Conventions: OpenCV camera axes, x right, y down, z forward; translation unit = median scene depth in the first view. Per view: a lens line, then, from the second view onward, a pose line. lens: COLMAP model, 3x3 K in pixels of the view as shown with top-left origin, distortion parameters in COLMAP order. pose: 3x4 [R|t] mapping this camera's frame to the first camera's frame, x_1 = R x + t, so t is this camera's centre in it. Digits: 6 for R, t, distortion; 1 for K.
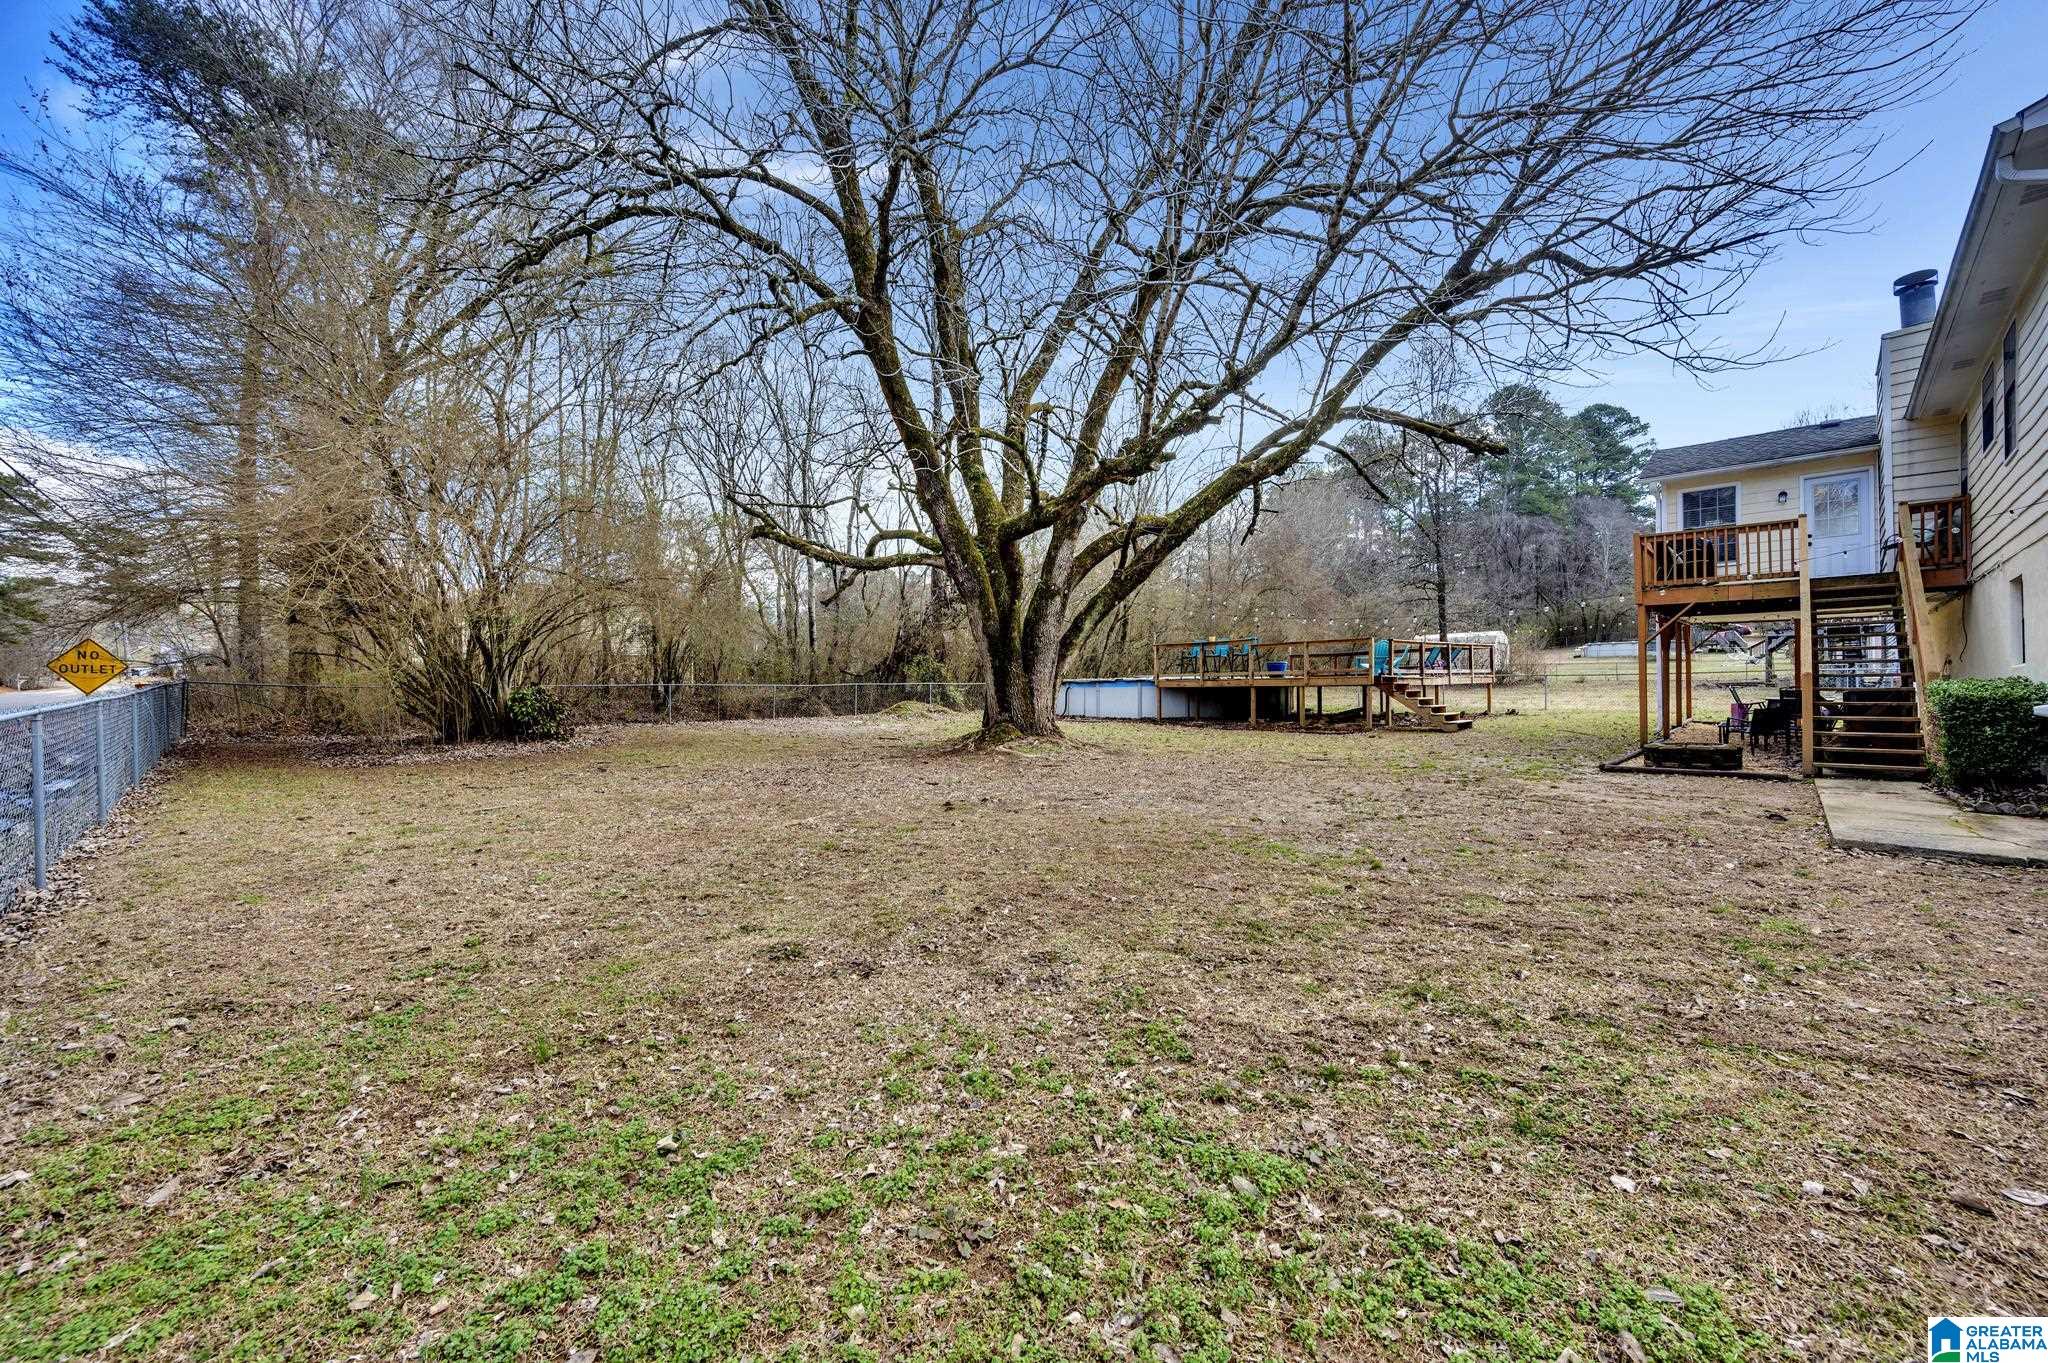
lens RADIAL K [[813.3, 0, 1017.1], [0, 813.3, 689.2], [0, 0, 1]] dist [0.004168, -0.001191]
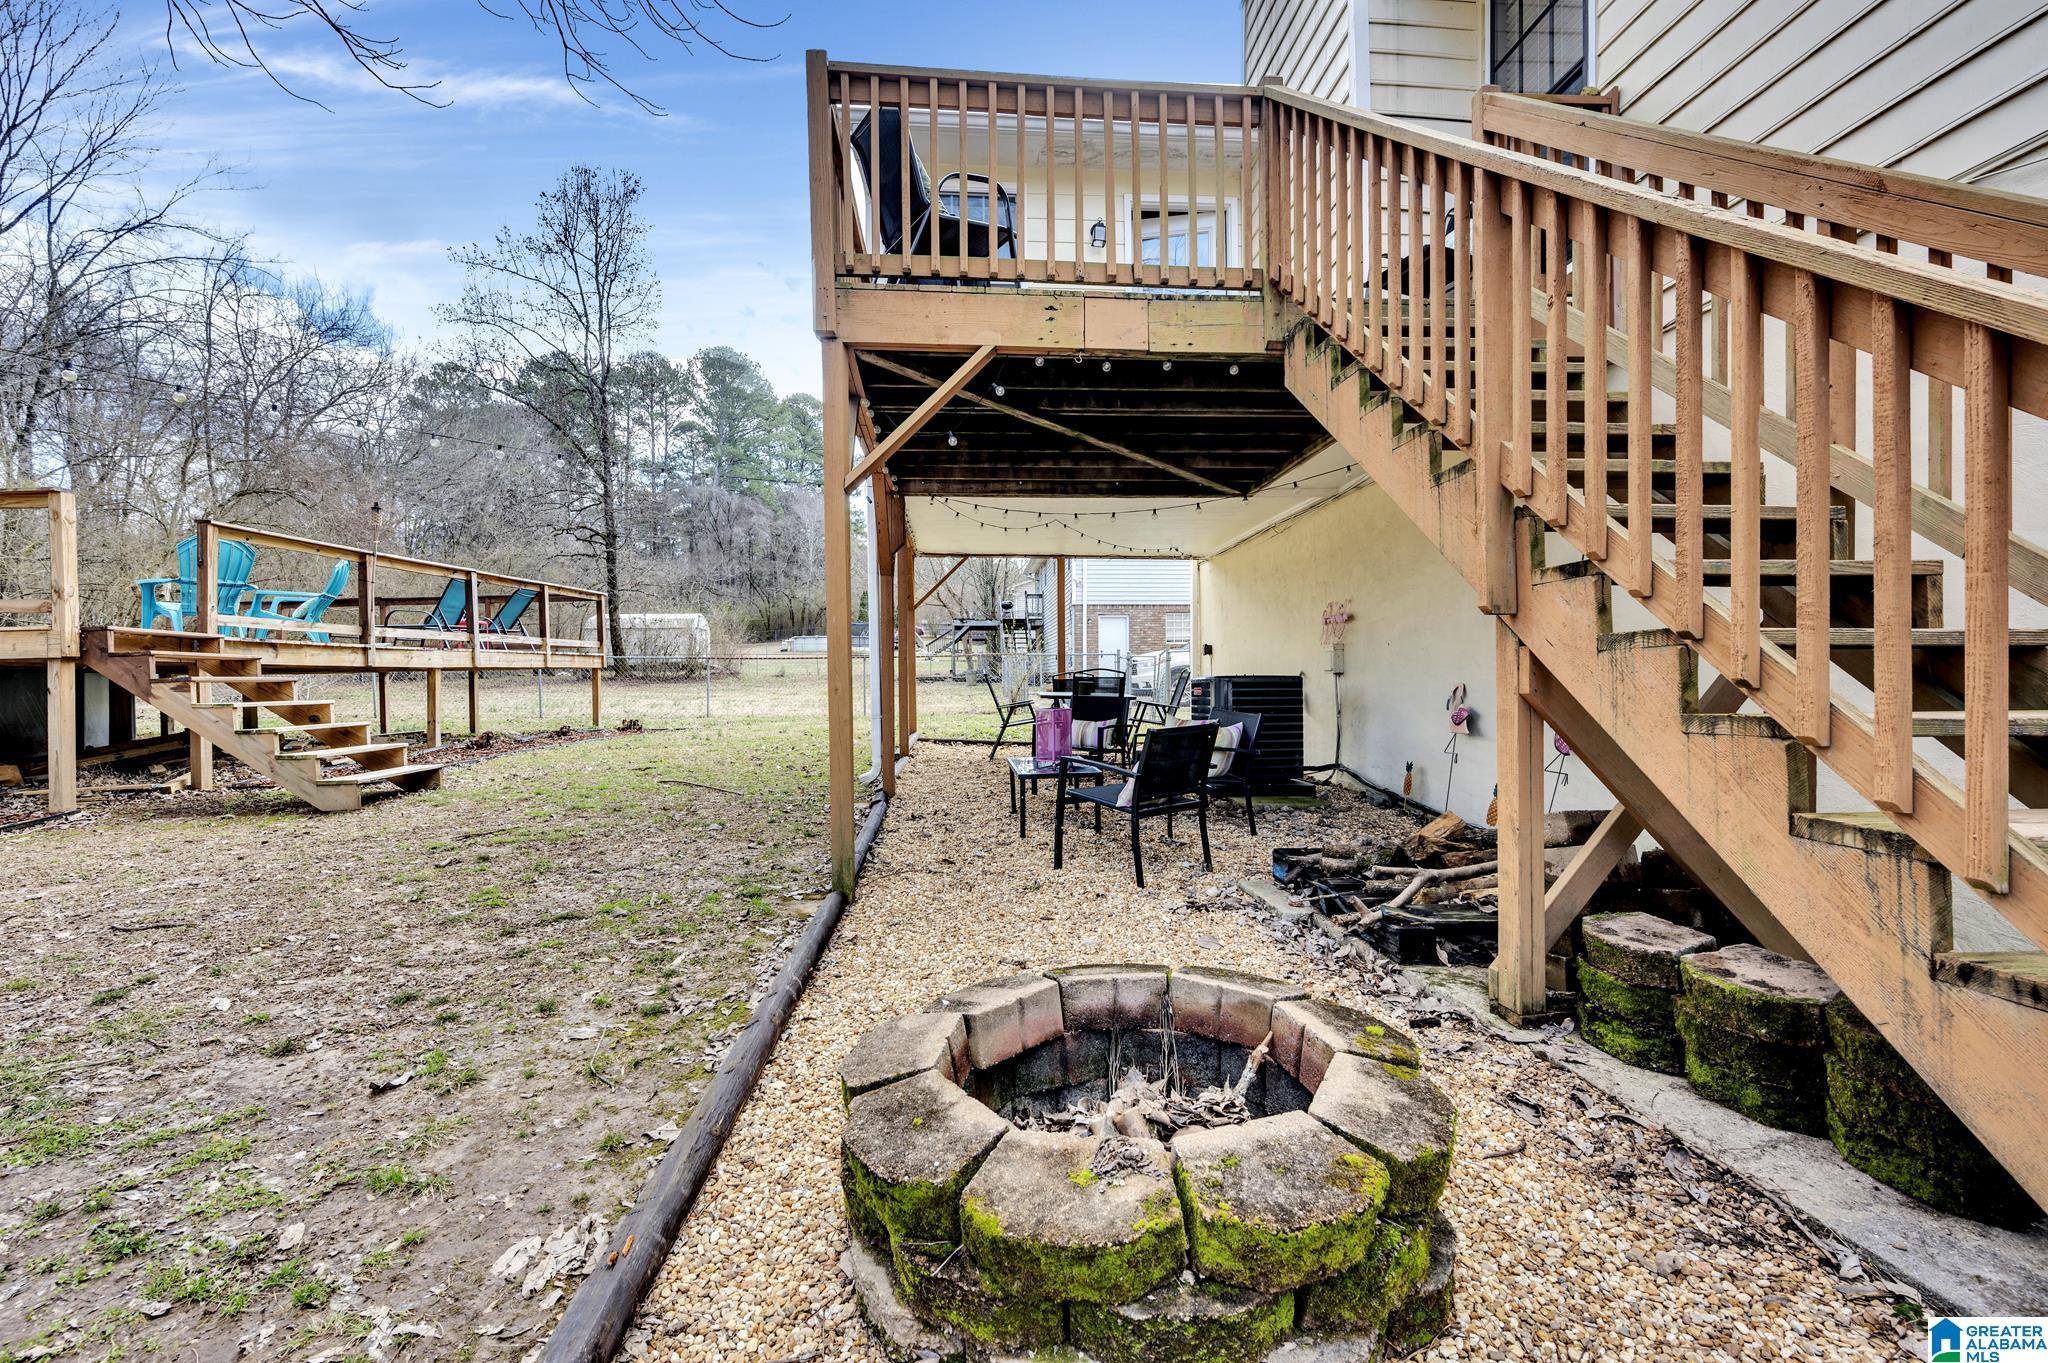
lens RADIAL K [[813.3, 0, 1020.9], [0, 813.3, 683.6], [0, 0, 1]] dist [0.004168, -0.001191]
pose [[0.644560, 0.001891, 0.764551, 0.374695], [0.003157, 0.999982, -0.005135, 0.005259], [-0.764547, 0.005724, 0.644543, 0.487451]]
